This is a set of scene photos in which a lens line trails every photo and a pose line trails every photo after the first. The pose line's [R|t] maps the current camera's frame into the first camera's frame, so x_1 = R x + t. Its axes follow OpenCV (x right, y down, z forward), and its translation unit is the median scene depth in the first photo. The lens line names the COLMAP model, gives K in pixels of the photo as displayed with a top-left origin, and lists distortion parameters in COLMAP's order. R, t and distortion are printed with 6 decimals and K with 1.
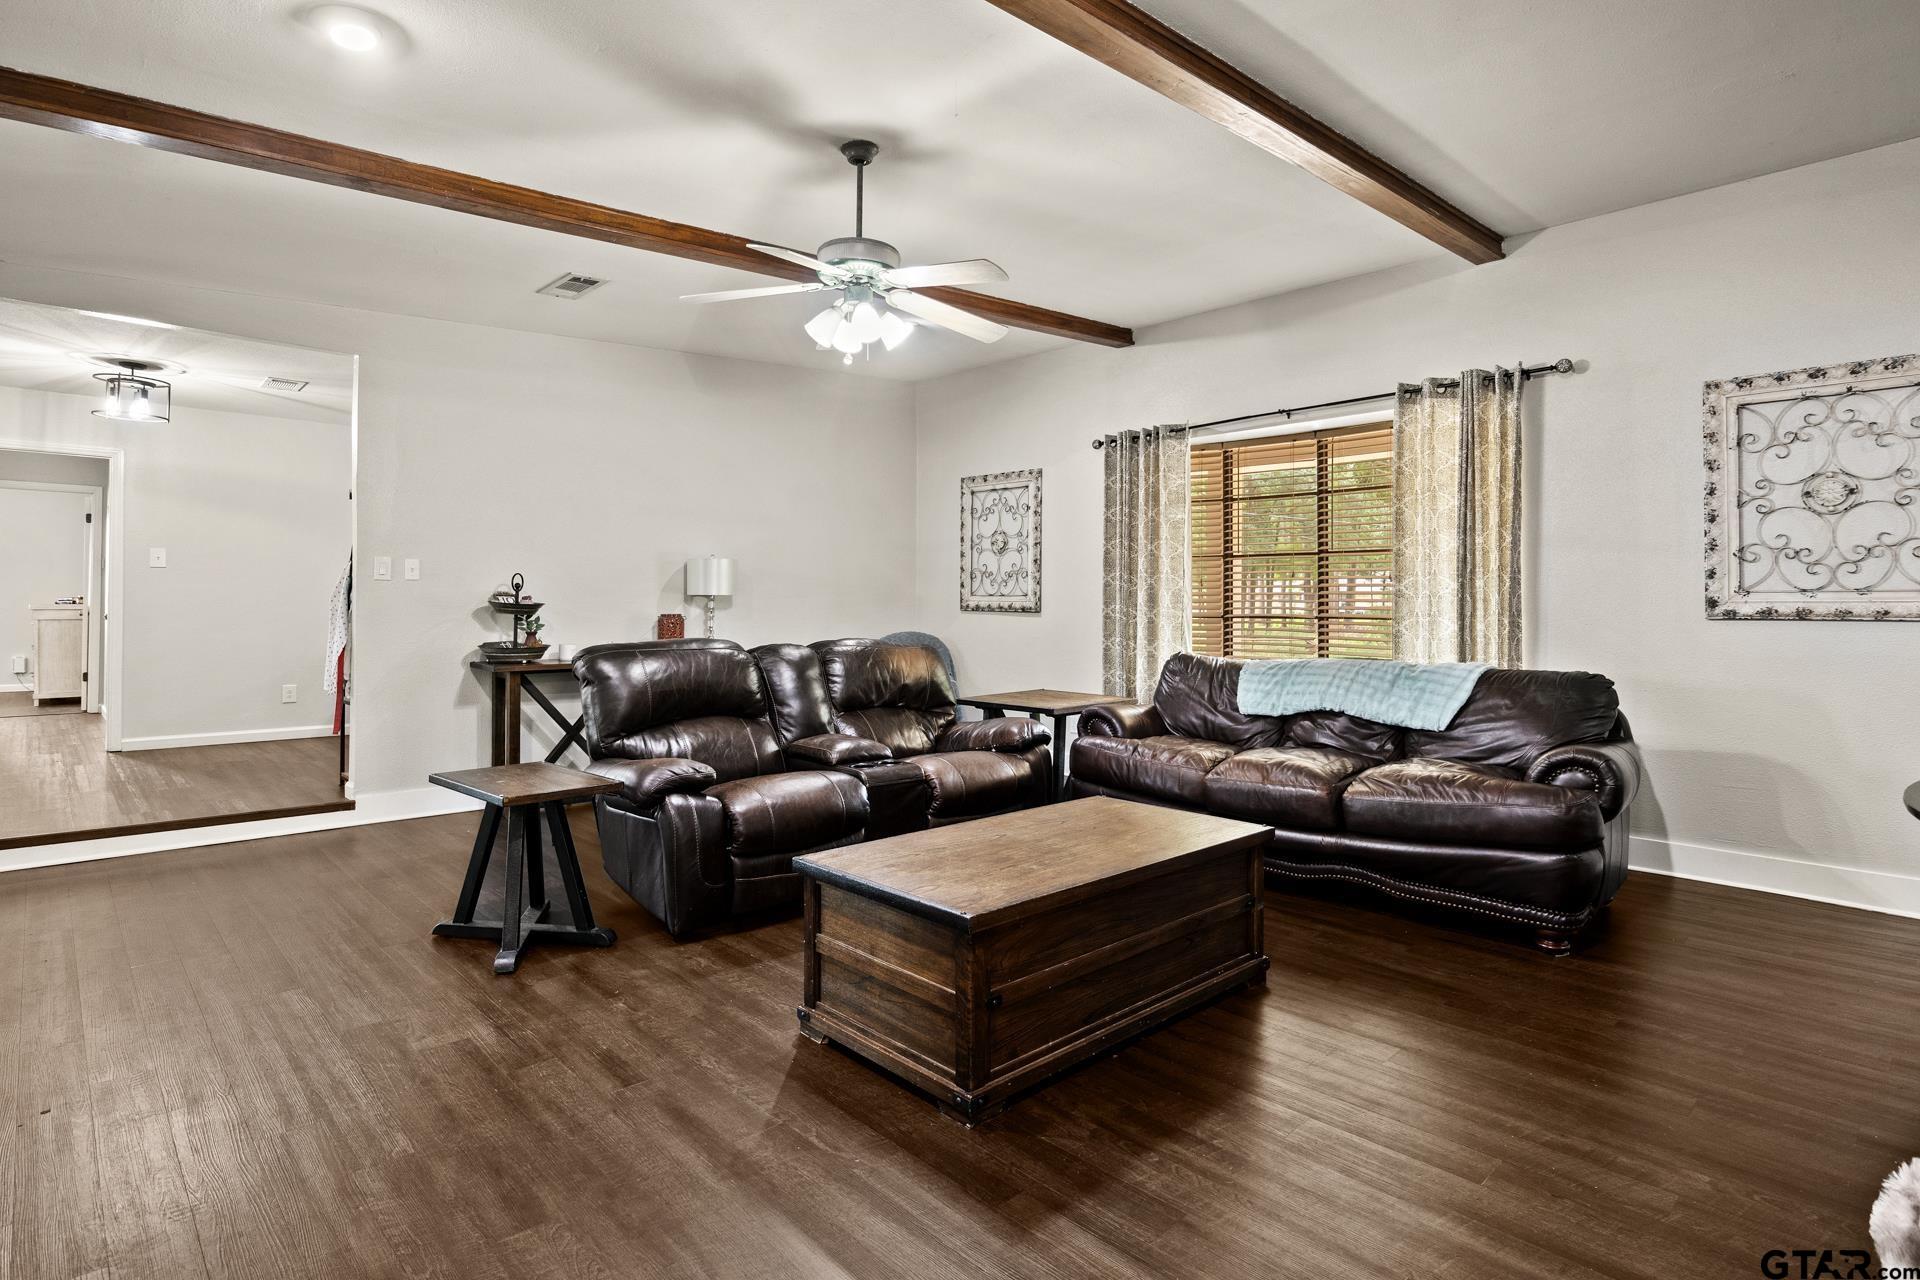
lens RADIAL K [[963.6, 0, 925.6], [0, 963.6, 597.5], [0, 0, 1]] dist [-0.006289, -0.000962]
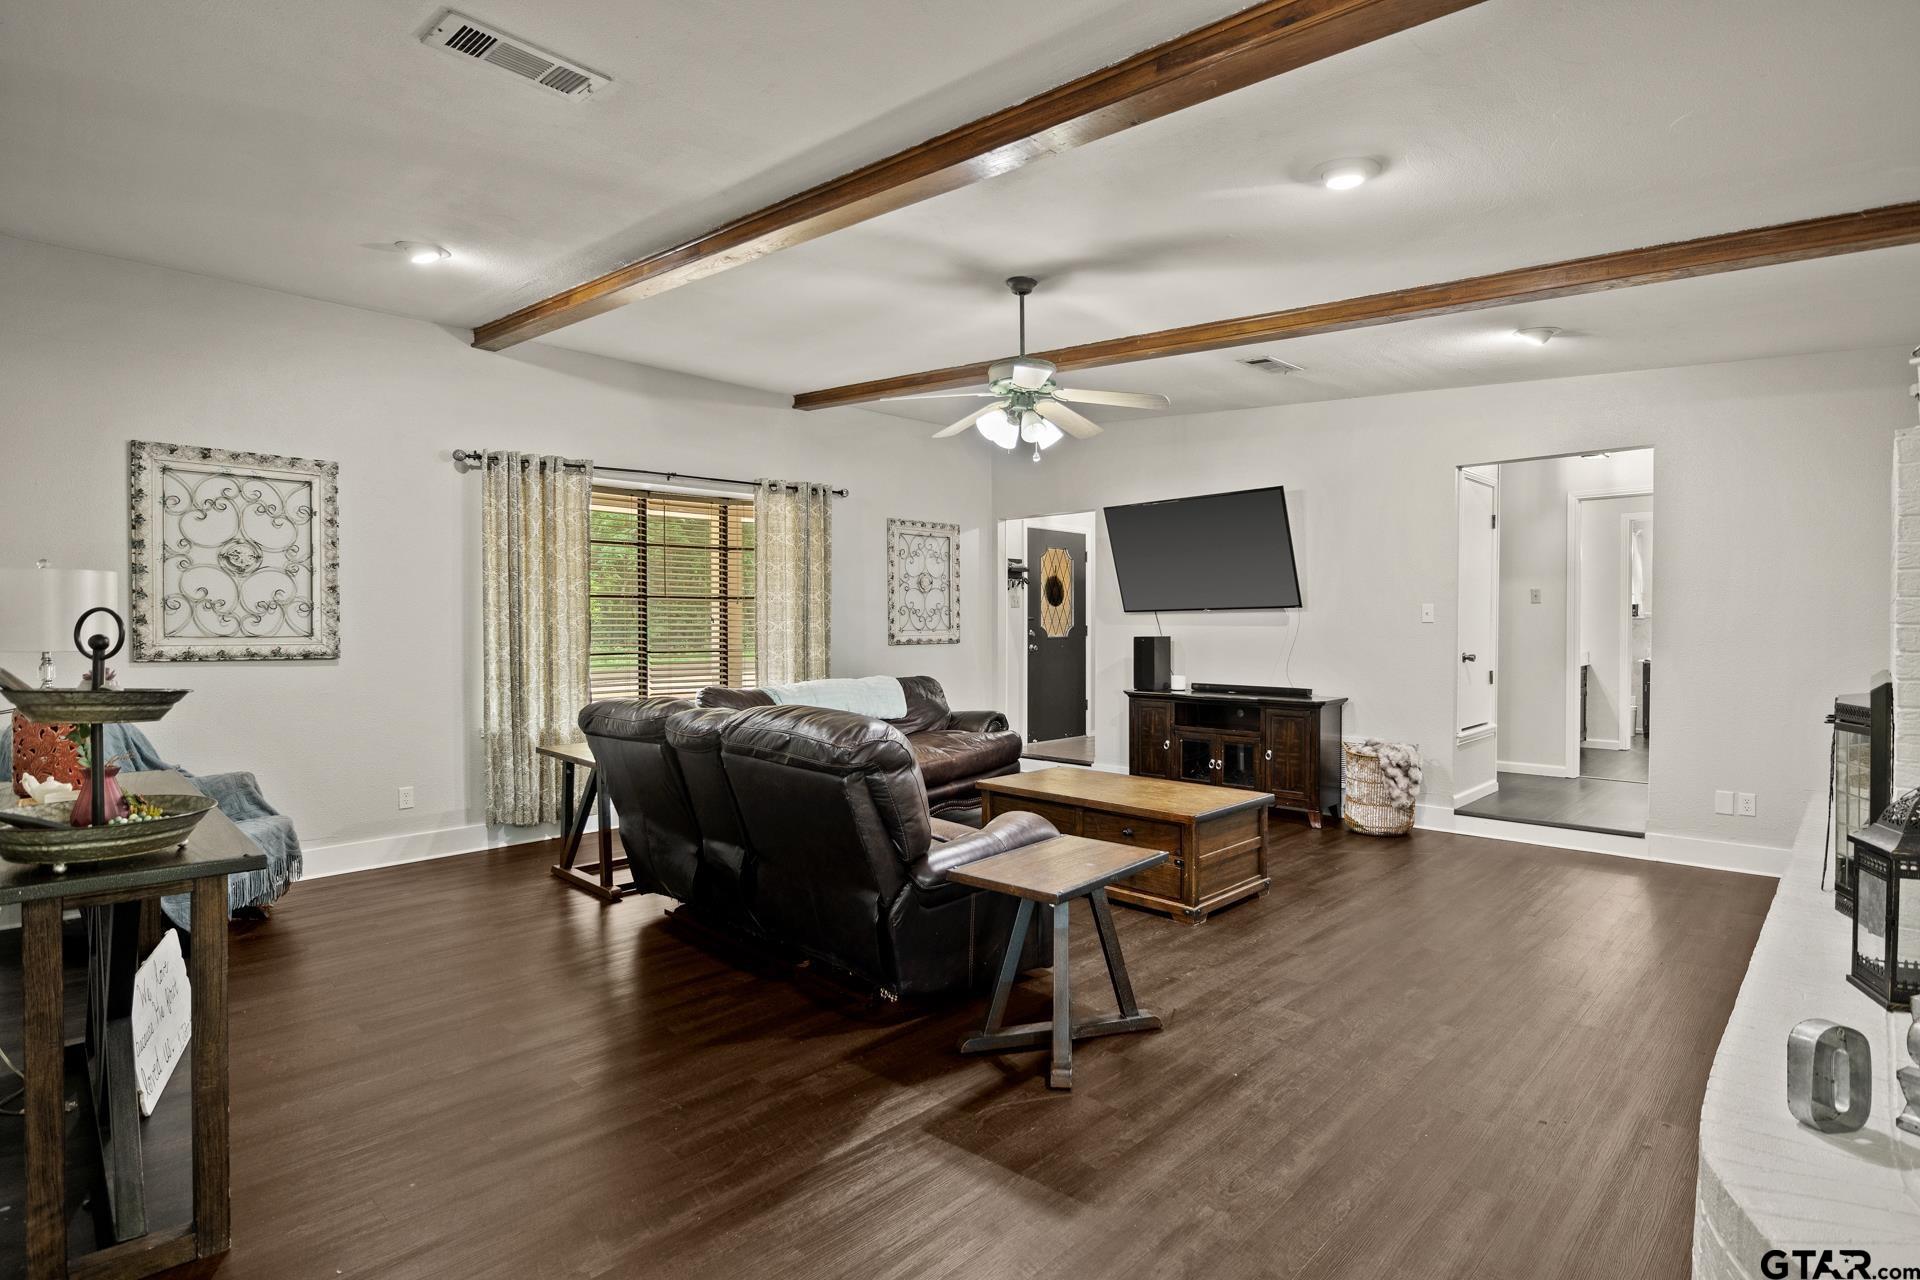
lens RADIAL K [[963.6, 0, 963.3], [0, 963.6, 635.7], [0, 0, 1]] dist [-0.006289, -0.000962]
pose [[-0.051141, 0.000330, 0.998691, -0.734454], [0.012588, 0.999921, 0.000314, 0.003600], [-0.998612, 0.012587, -0.051141, 0.658143]]
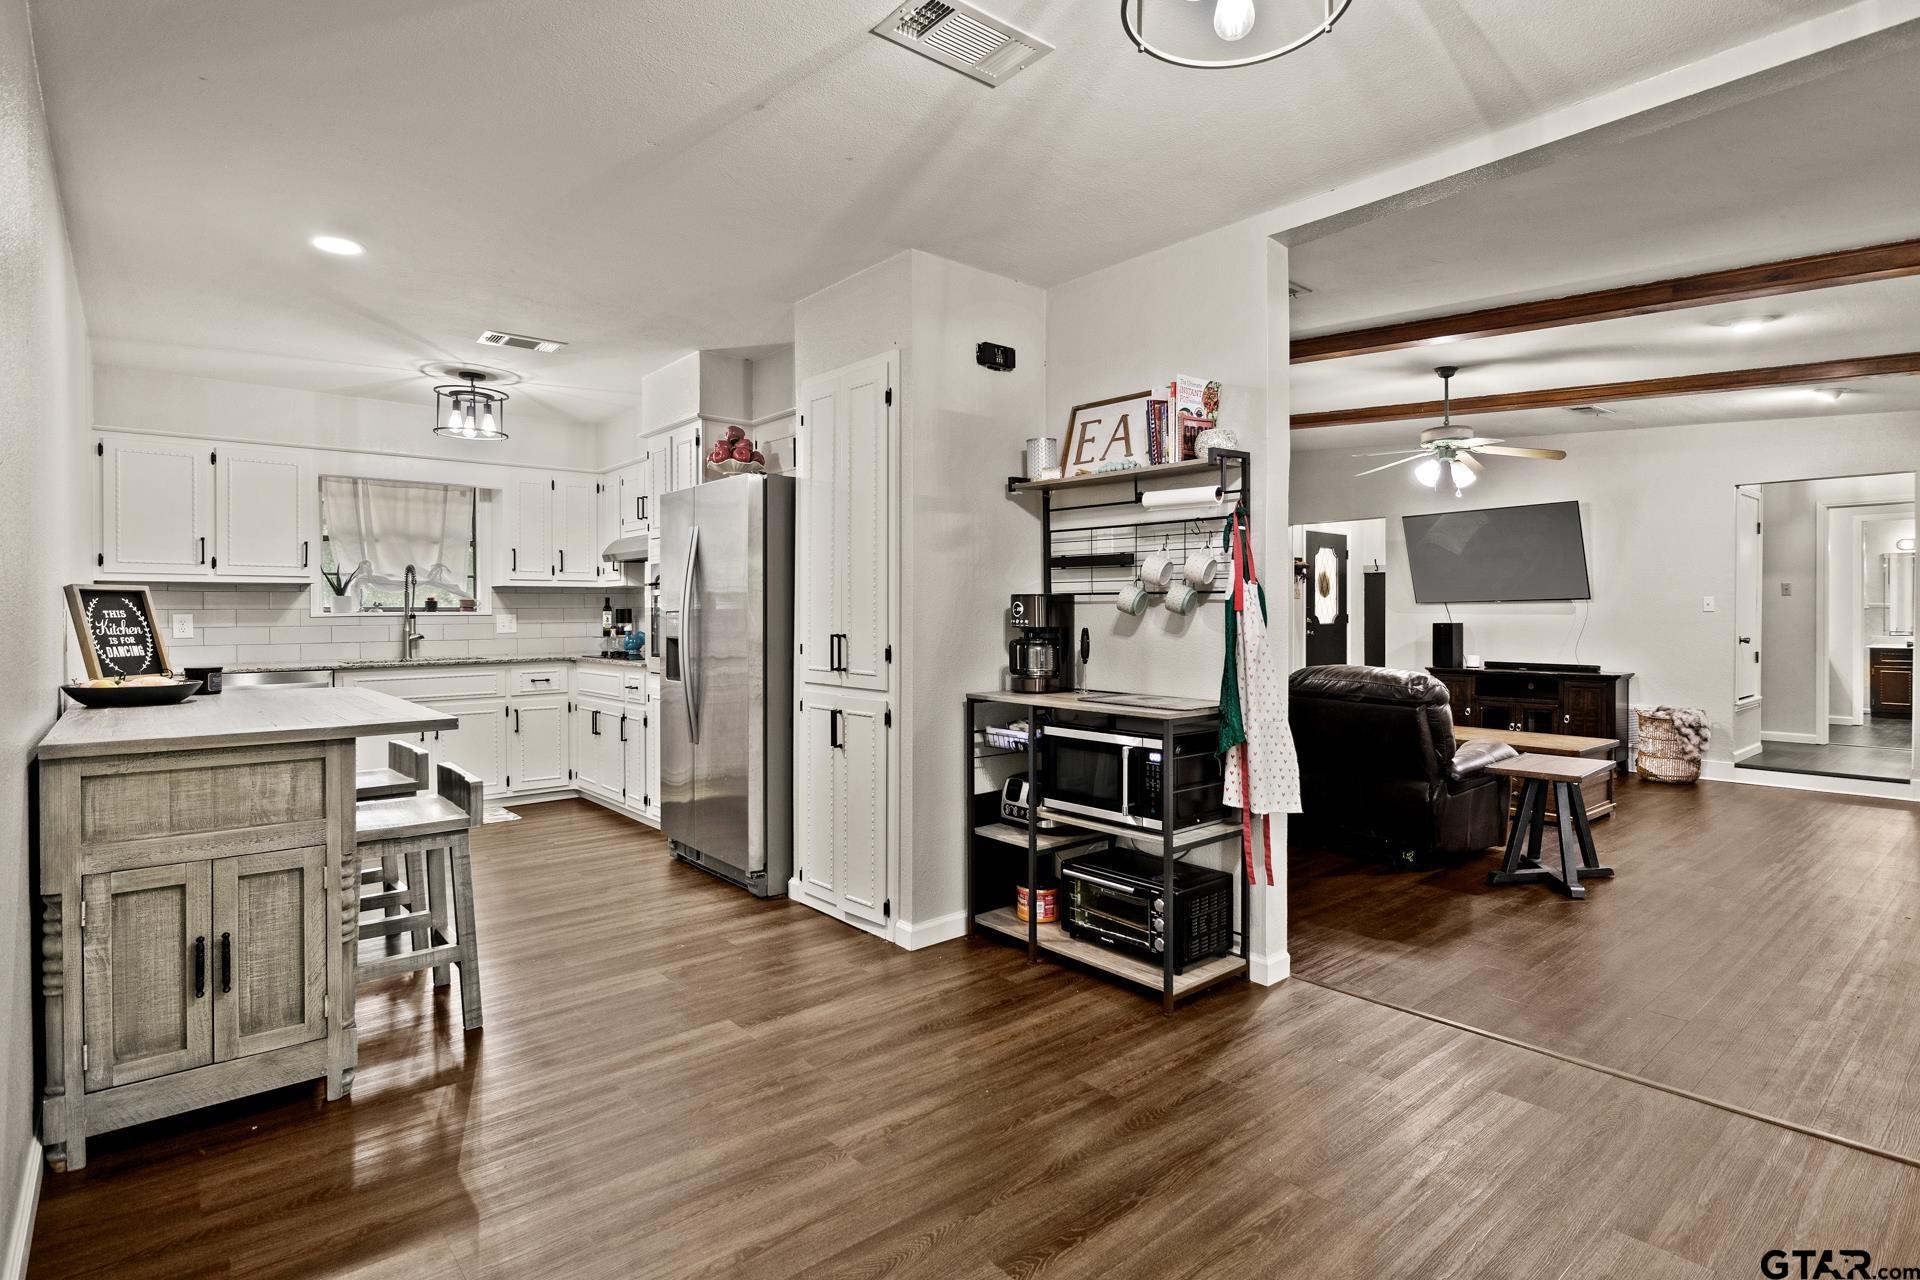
lens RADIAL K [[963.6, 0, 965.5], [0, 963.6, 617.6], [0, 0, 1]] dist [-0.006289, -0.000962]
pose [[0.050289, 0.007089, 0.998710, -1.037871], [0.009096, 0.999930, -0.007555, 0.004274], [-0.998693, 0.009464, 0.050221, 1.016247]]
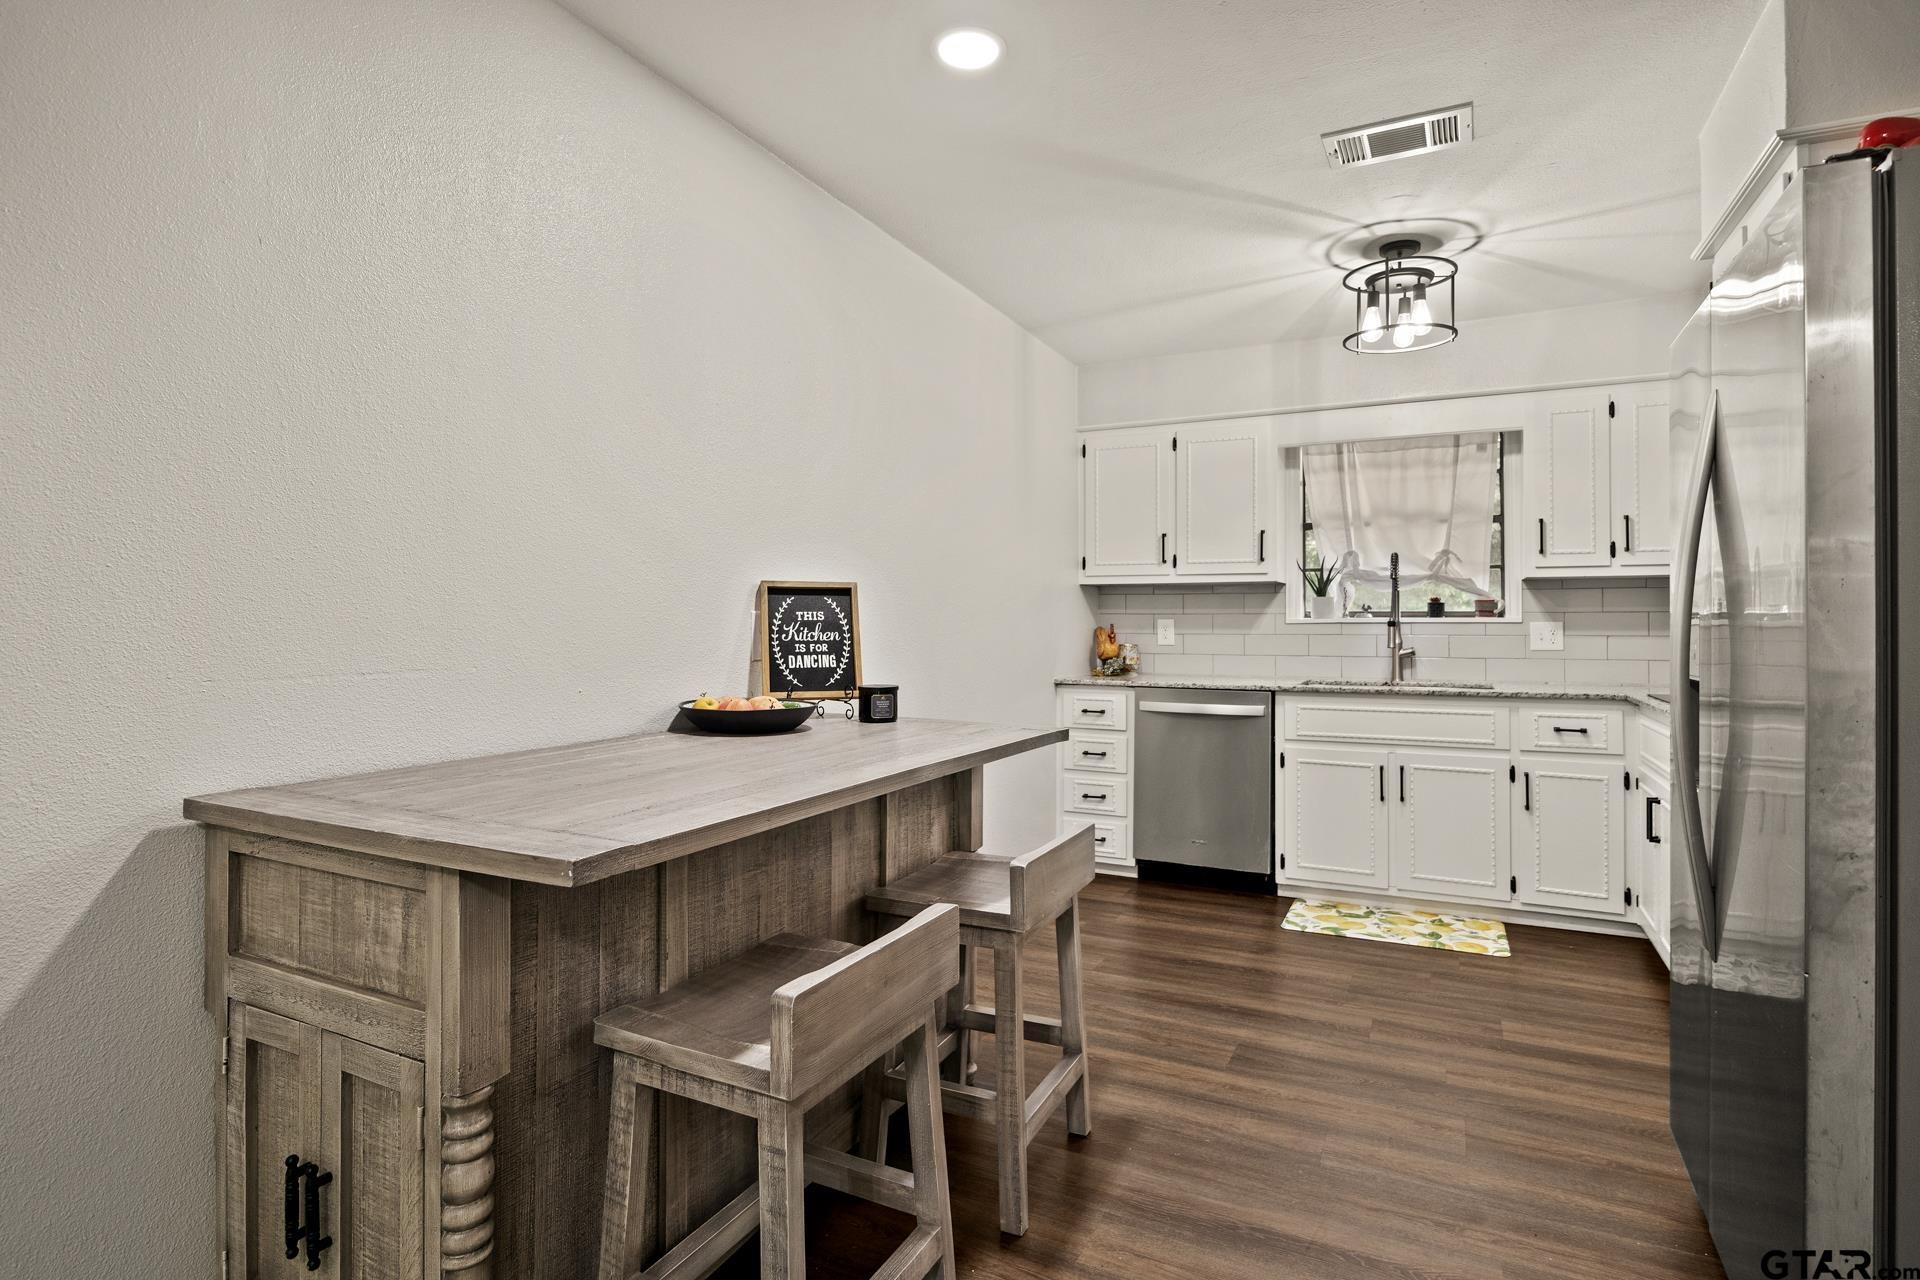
lens RADIAL K [[963.6, 0, 970.4], [0, 963.6, 609.2], [0, 0, 1]] dist [-0.006289, -0.000962]
pose [[0.938642, 0.020118, 0.344306, -0.628483], [-0.013244, 0.999663, -0.022306, -0.000068], [-0.344639, 0.016377, 0.938592, 1.067899]]
